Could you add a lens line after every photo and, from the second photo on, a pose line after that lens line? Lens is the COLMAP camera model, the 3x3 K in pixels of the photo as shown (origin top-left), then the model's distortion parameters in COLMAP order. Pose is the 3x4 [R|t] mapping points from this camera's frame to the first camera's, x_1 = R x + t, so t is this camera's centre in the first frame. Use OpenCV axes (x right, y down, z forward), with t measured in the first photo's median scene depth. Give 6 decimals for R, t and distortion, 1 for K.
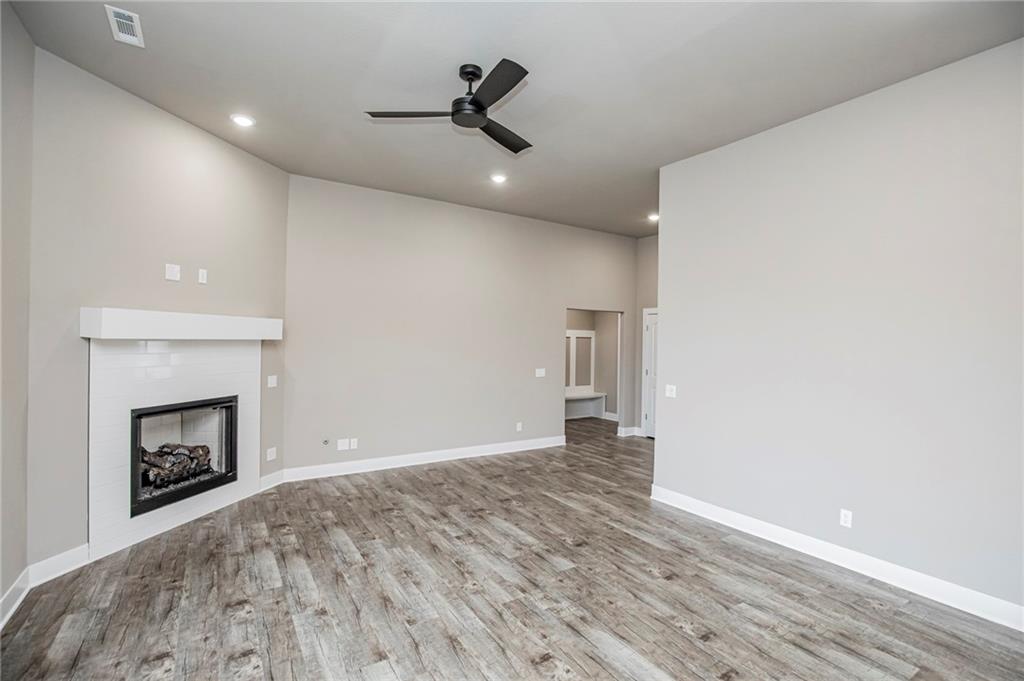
lens RADIAL K [[476.7, 0, 522.2], [0, 476.7, 342.3], [0, 0, 1]] dist [-0.025429, 0.001046]
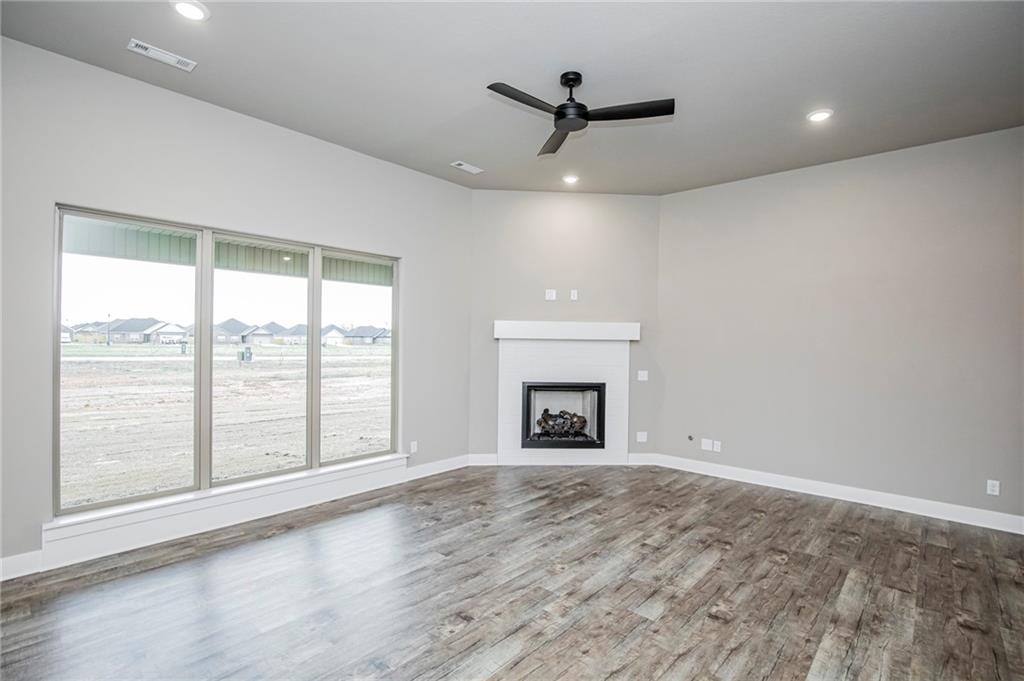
lens RADIAL K [[476.7, 0, 522.2], [0, 476.7, 342.3], [0, 0, 1]] dist [-0.025429, 0.001046]
pose [[0.261774, -0.010246, -0.965075, 0.705157], [-0.013732, 0.999803, -0.014339, 0.026000], [0.965032, 0.017006, 0.261582, 0.507002]]
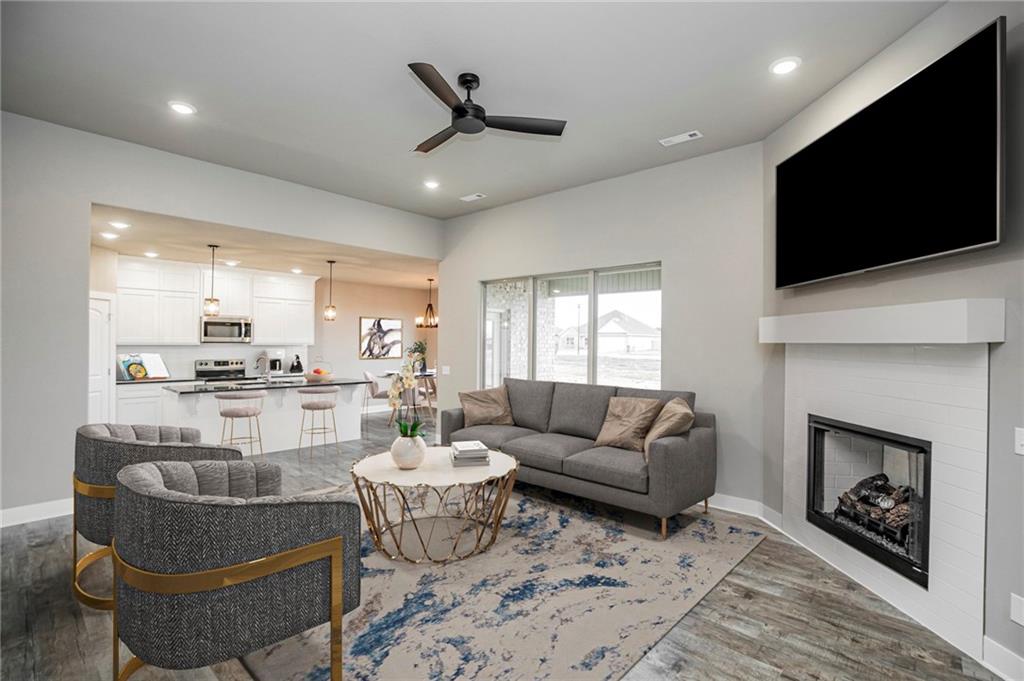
lens RADIAL K [[476.7, 0, 522.2], [0, 476.7, 342.3], [0, 0, 1]] dist [-0.025429, 0.001046]
pose [[-0.965953, -0.025058, -0.257502, 0.025814], [-0.025896, 0.999665, -0.000137, 0.006105], [0.257419, 0.006536, -0.966278, 1.654656]]
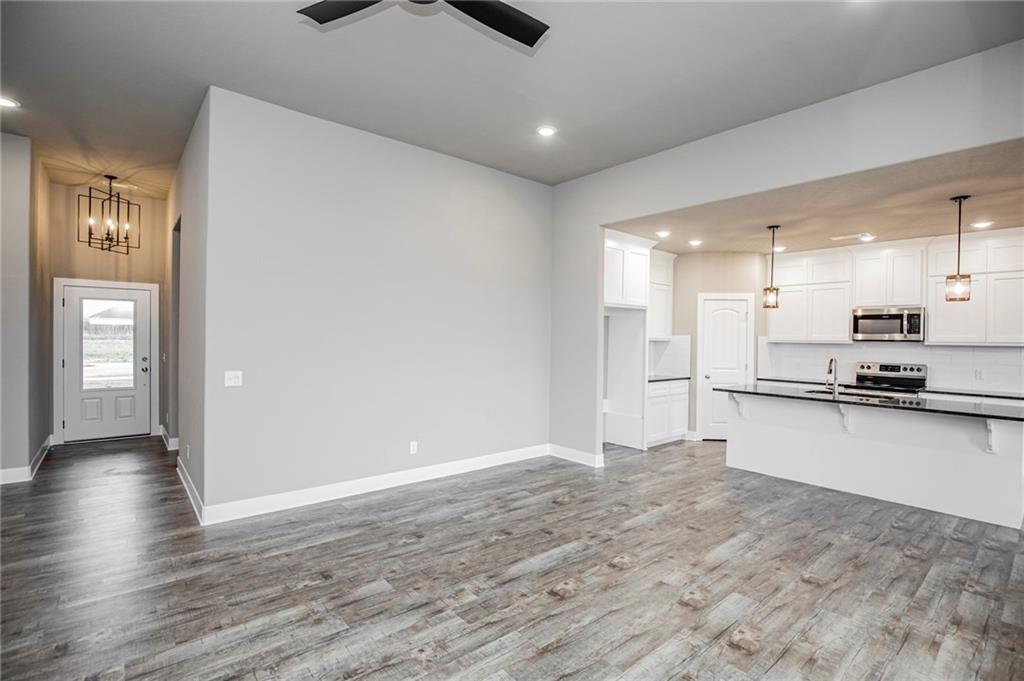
lens RADIAL K [[476.7, 0, 522.2], [0, 476.7, 342.3], [0, 0, 1]] dist [-0.025429, 0.001046]
pose [[-0.128343, -0.027352, 0.991353, -0.653875], [-0.011408, 0.999594, 0.026102, 0.017636], [-0.991664, -0.007960, -0.128602, 0.754405]]
